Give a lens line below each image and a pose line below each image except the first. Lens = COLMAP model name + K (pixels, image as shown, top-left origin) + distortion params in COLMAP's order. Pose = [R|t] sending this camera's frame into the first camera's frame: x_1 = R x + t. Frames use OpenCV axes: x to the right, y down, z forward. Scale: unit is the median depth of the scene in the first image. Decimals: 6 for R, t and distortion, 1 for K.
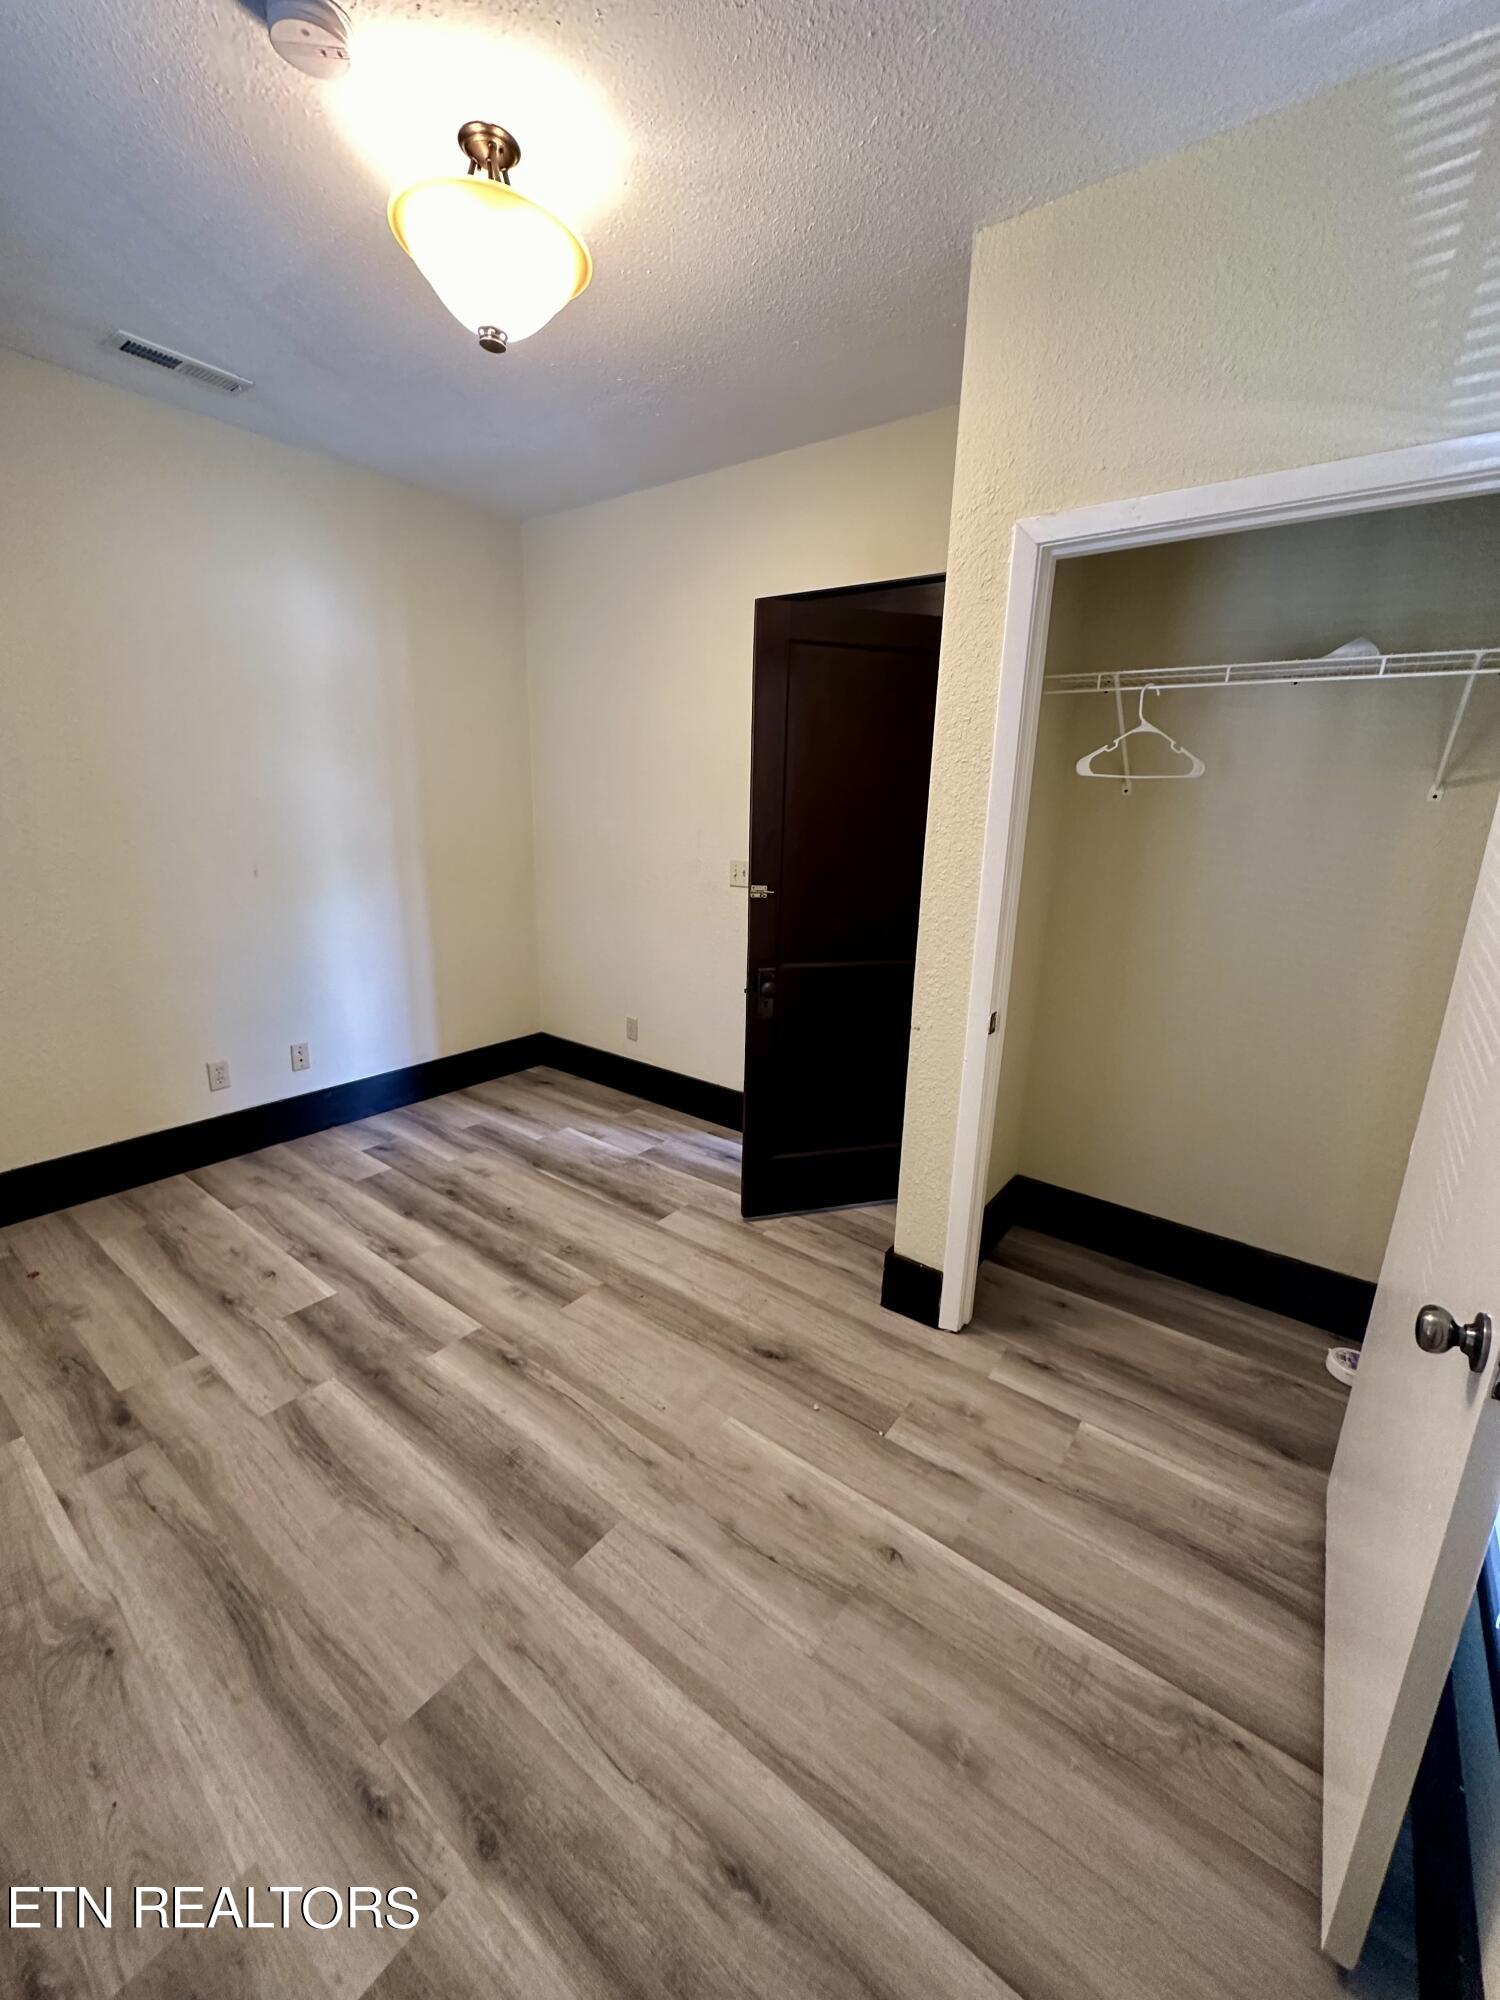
lens RADIAL K [[797.2, 0, 748.1], [0, 797.2, 995.1], [0, 0, 1]] dist [-0.003470, 0.000760]
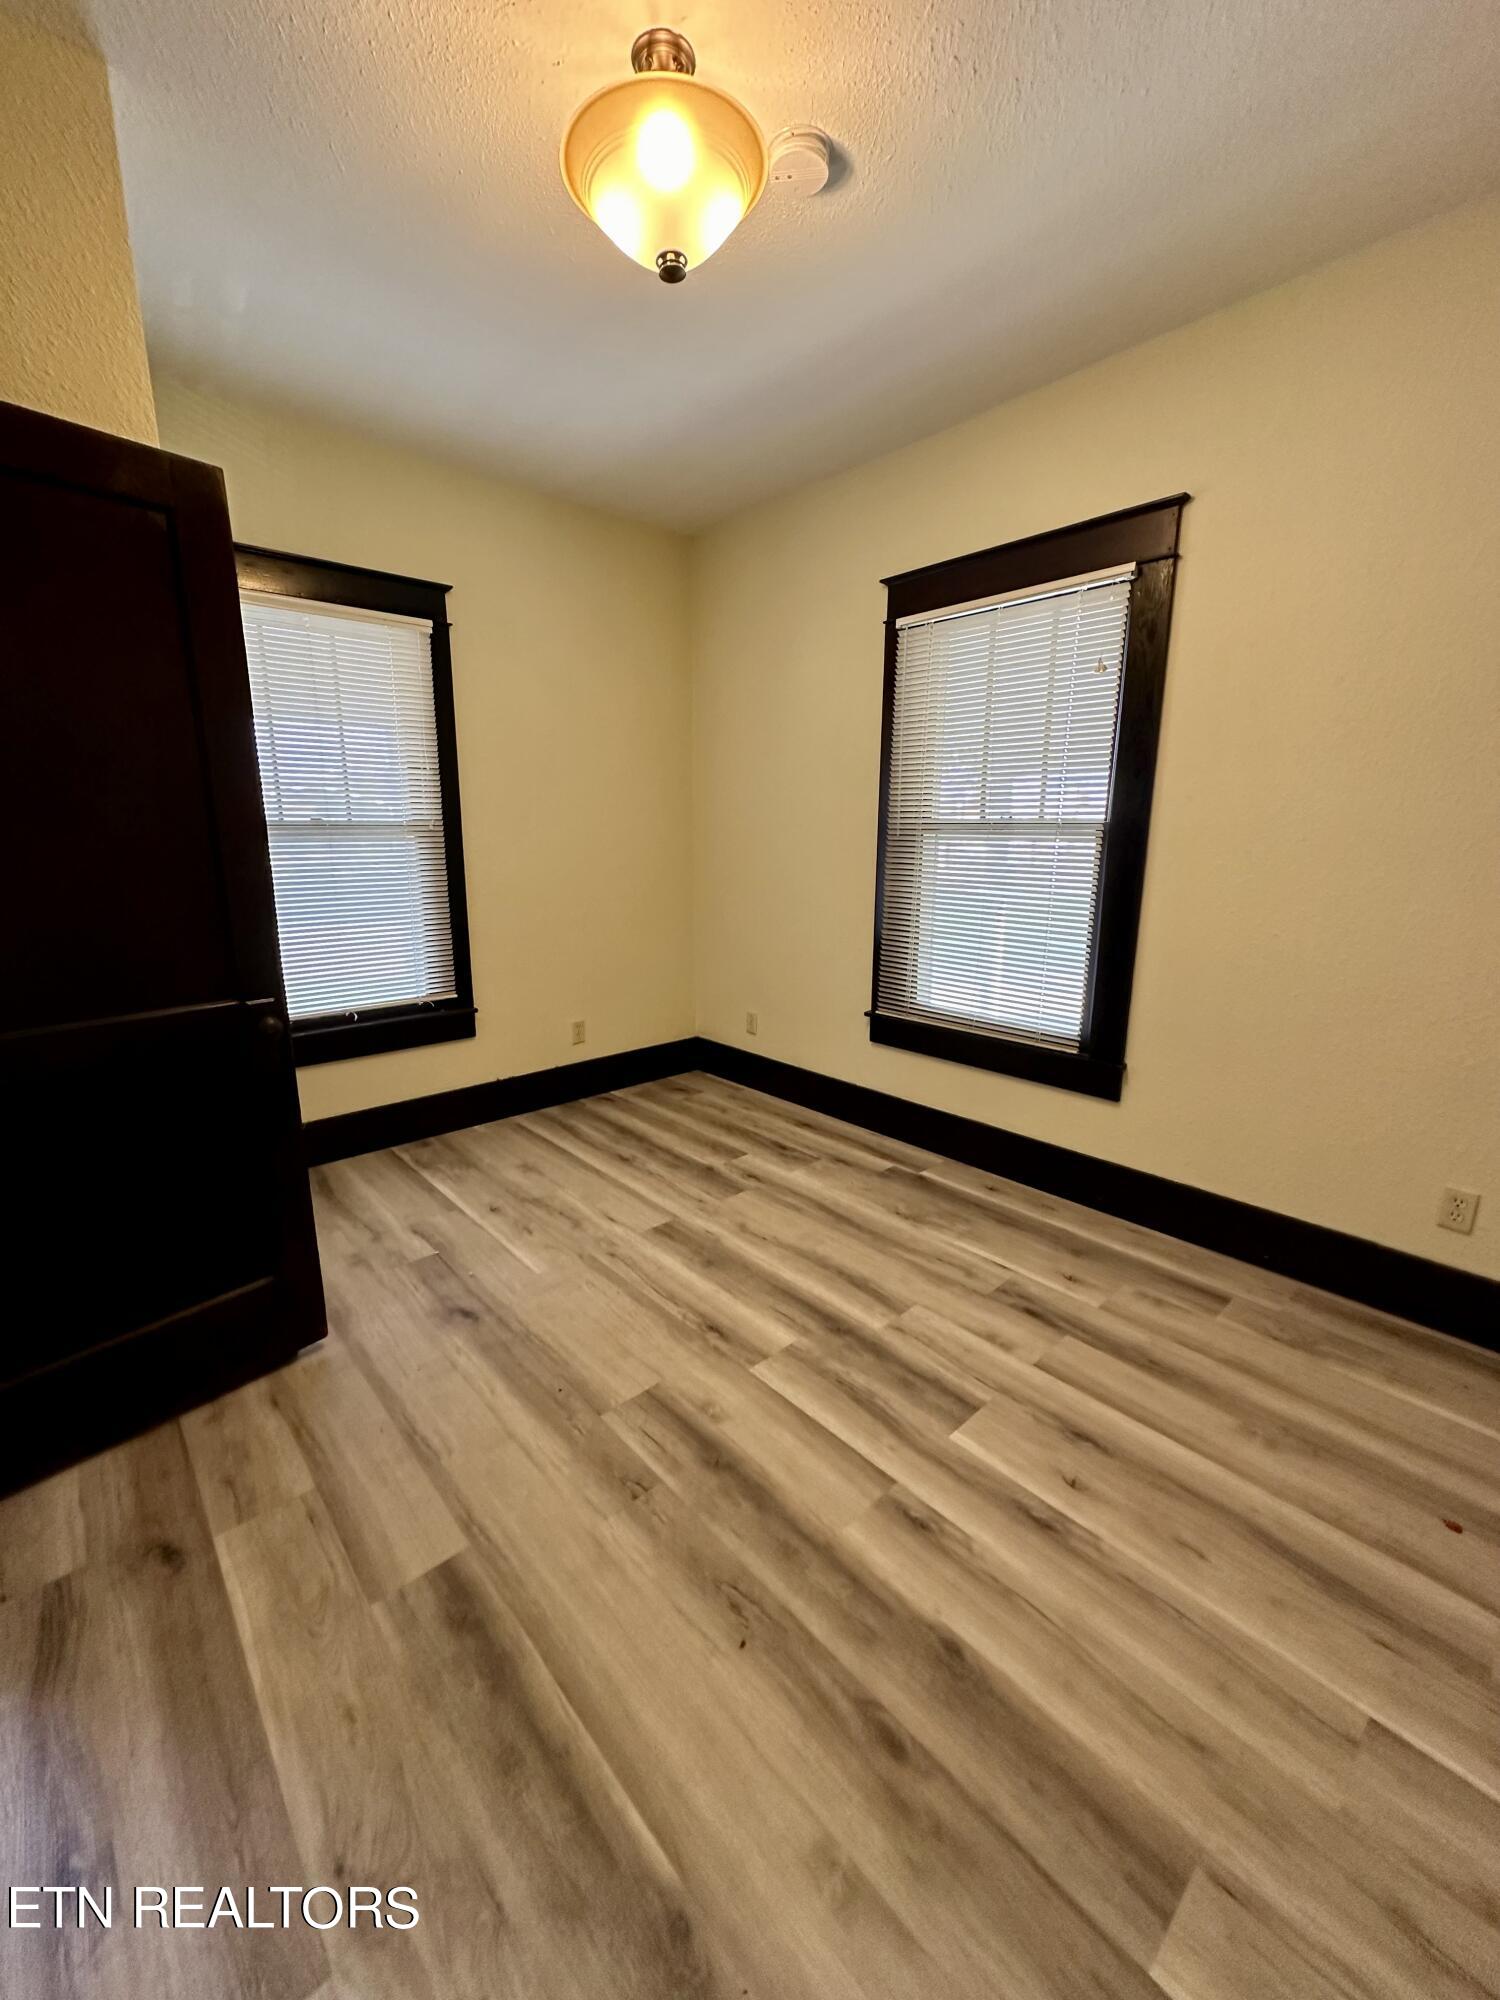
lens RADIAL K [[797.2, 0, 751.1], [0, 797.2, 999.8], [0, 0, 1]] dist [-0.003470, 0.000760]
pose [[-0.981885, -0.070319, 0.175945, -0.494437], [0.015958, 0.894594, 0.446595, -0.365852], [-0.188804, 0.441313, -0.877266, 1.700716]]
